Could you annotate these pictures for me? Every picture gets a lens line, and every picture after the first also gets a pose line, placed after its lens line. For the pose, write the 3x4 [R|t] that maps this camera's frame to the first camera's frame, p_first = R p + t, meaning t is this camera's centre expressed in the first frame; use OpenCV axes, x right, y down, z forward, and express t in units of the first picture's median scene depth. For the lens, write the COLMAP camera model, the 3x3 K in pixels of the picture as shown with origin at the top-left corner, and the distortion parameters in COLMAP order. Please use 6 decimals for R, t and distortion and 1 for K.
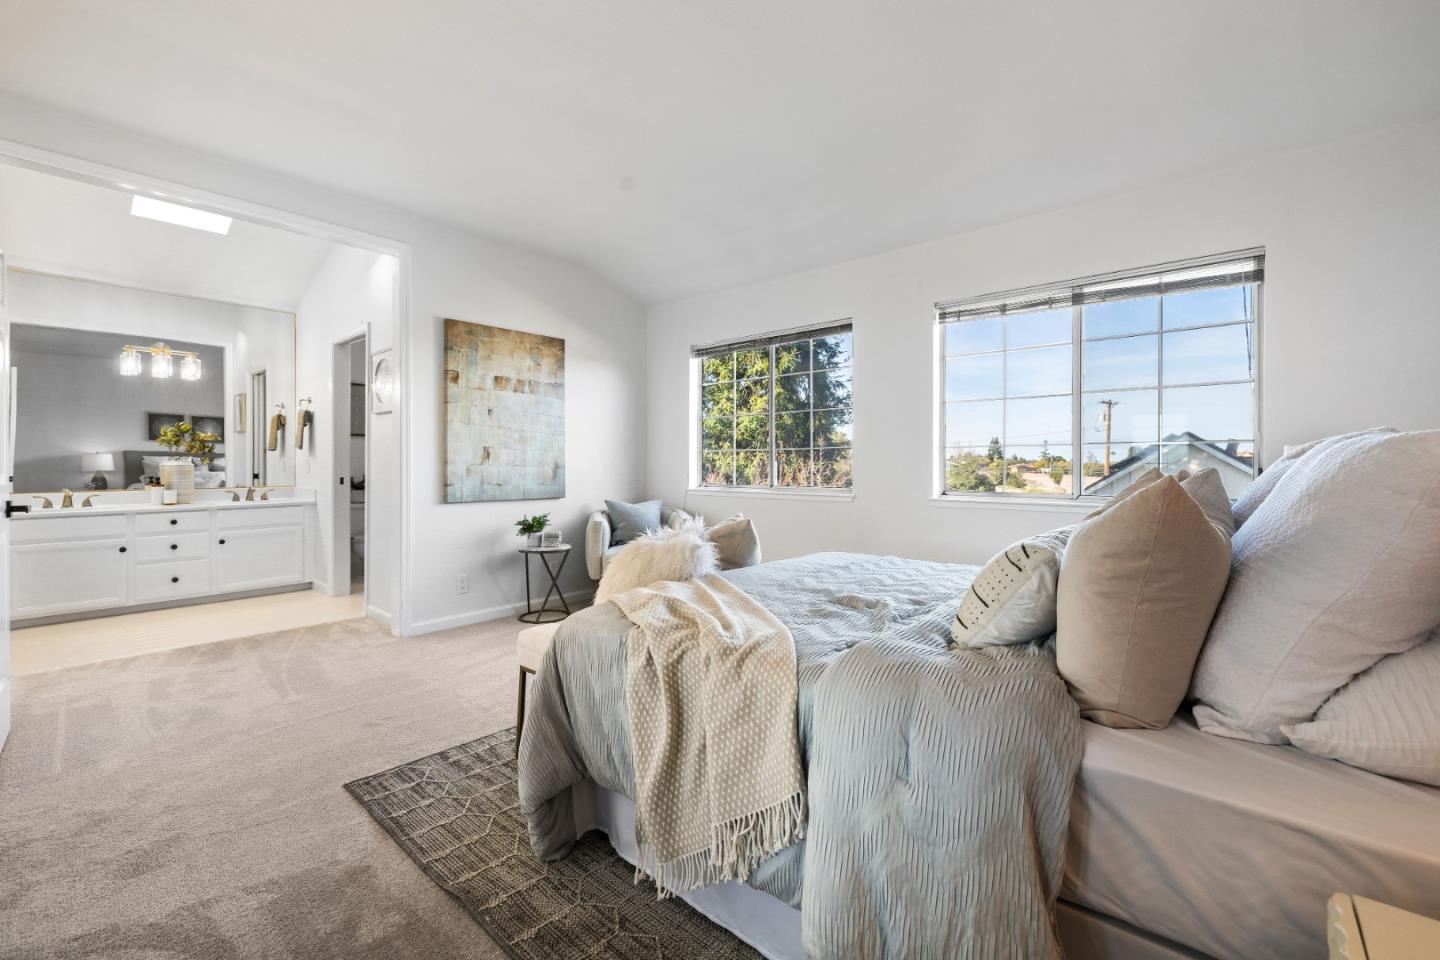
lens RADIAL K [[620.8, 0, 726.1], [0, 620.8, 473.5], [0, 0, 1]] dist [0.000636, -0.000605]
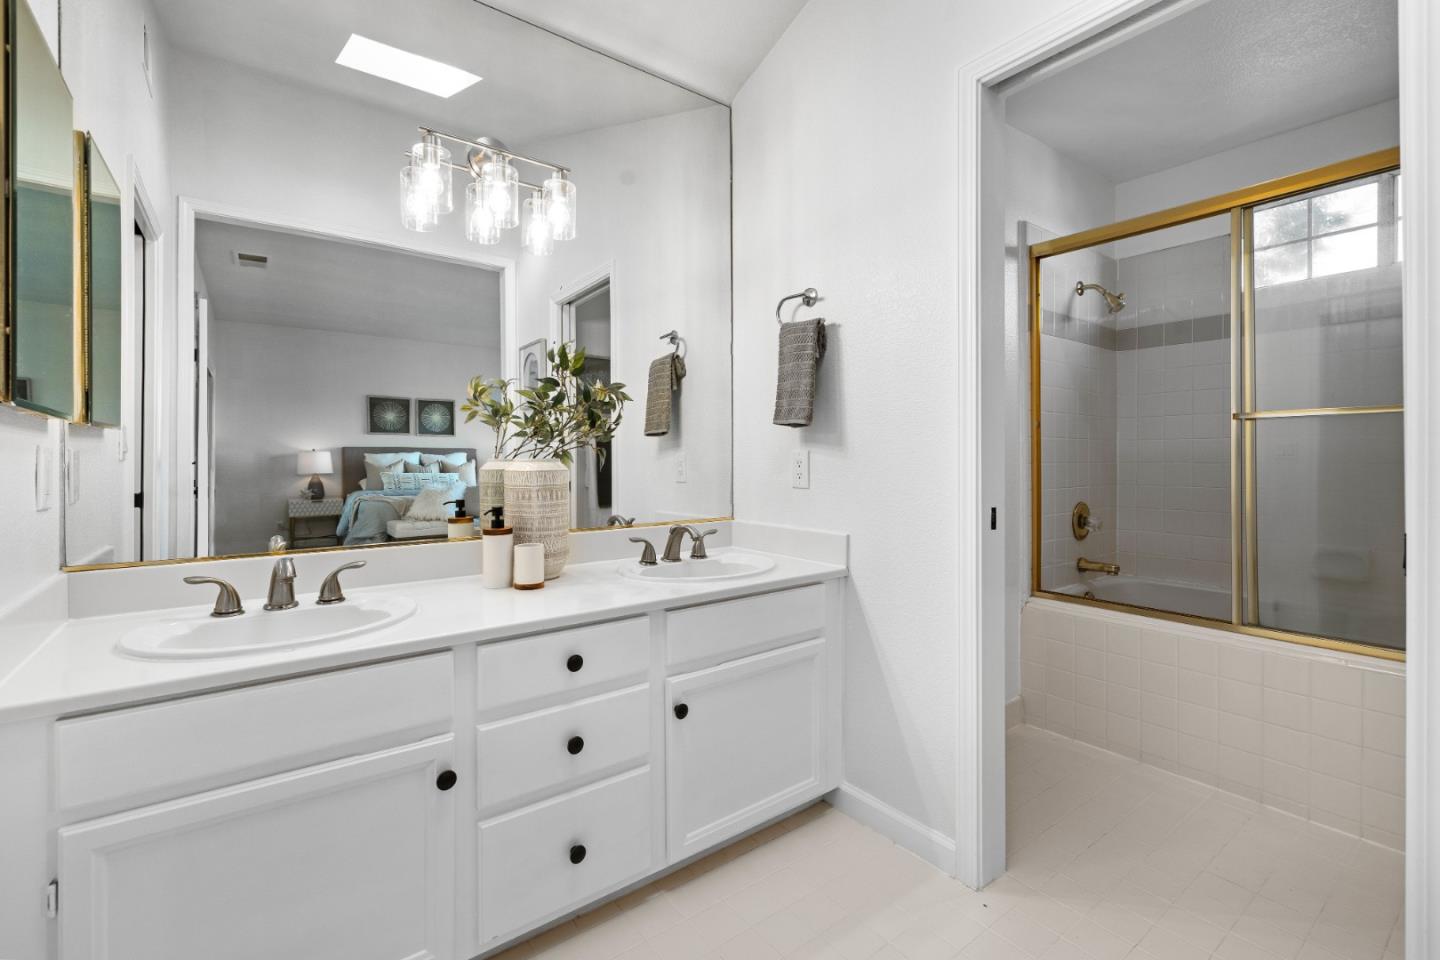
lens RADIAL K [[644.7, 0, 719.5], [0, 644.7, 462.4], [0, 0, 1]] dist [0.000686, -0.000242]
pose [[0.976469, -0.005447, -0.215590, -0.609752], [0.002922, 0.999923, -0.012026, -0.011998], [0.215639, 0.011113, 0.976410, 0.573932]]
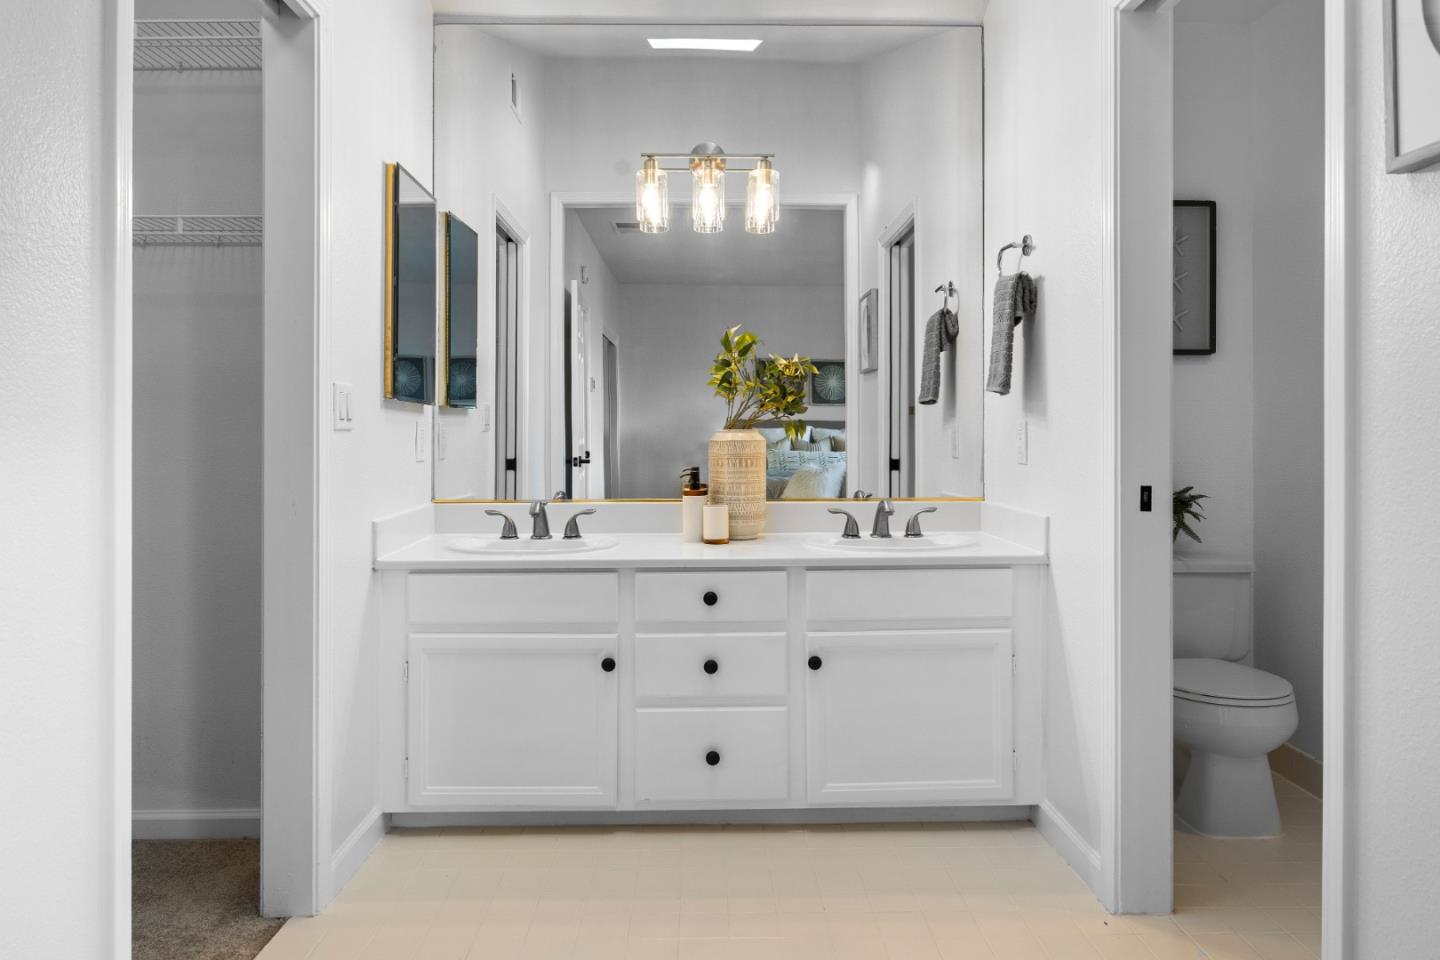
lens RADIAL K [[983.2, 0, 687.1], [0, 983.2, 421.6], [0, 0, 1]] dist [0.003662, -0.002405]
pose [[0.655559, -0.013533, -0.755023, -0.373682], [-0.008038, 0.999658, -0.024898, -0.008918], [0.755102, 0.022391, 0.655225, 0.493006]]
